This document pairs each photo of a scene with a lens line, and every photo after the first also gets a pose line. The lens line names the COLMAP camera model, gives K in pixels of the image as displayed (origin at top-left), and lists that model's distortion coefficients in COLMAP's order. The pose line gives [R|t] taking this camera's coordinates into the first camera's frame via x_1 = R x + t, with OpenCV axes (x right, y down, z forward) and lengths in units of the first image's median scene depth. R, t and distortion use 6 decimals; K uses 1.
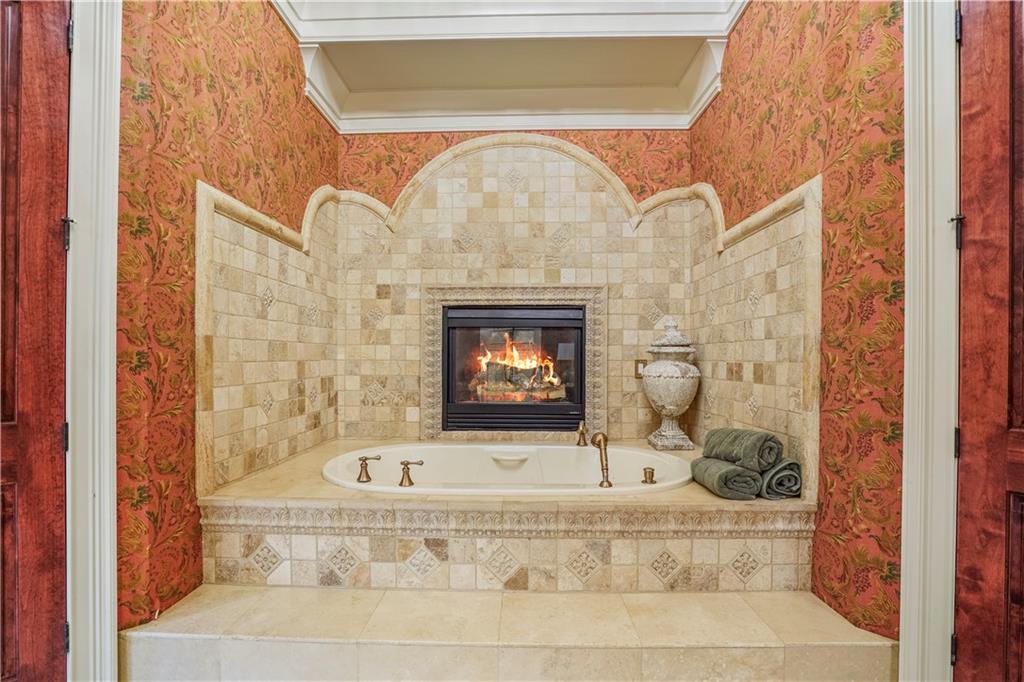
lens RADIAL K [[480.1, 0, 514.8], [0, 480.1, 359.8], [0, 0, 1]] dist [-0.056809, 0.021557]
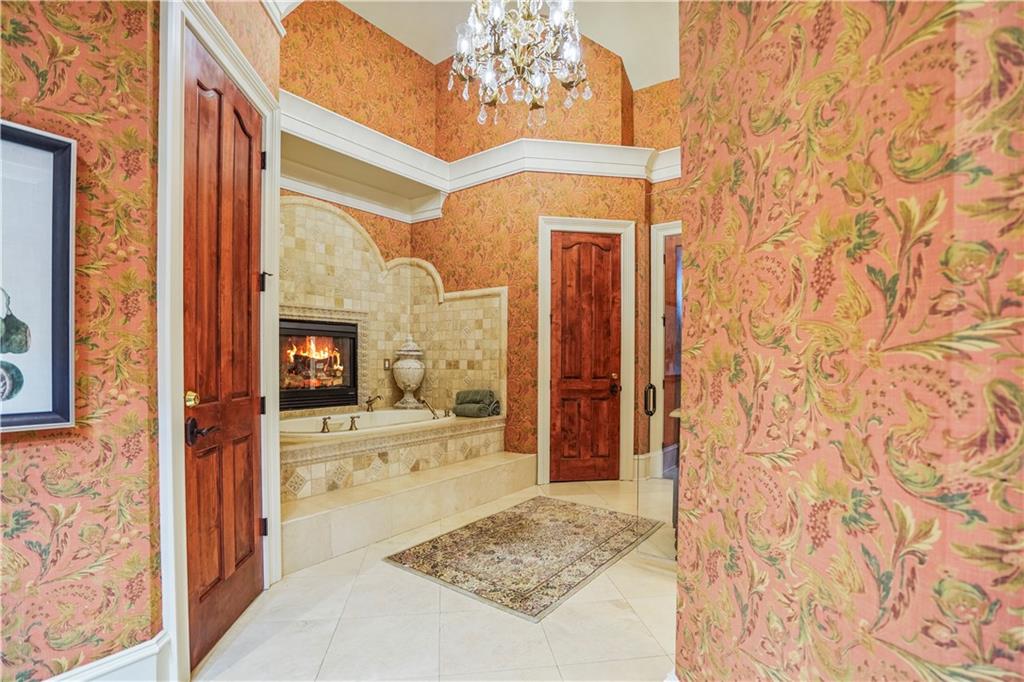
lens RADIAL K [[480.1, 0, 514.8], [0, 480.1, 359.8], [0, 0, 1]] dist [-0.056809, 0.021557]
pose [[0.584583, -0.001102, 0.811333, -1.288571], [0.000025, 0.999999, 0.001340, 0.001506], [-0.811334, -0.000763, 0.584582, -0.502112]]
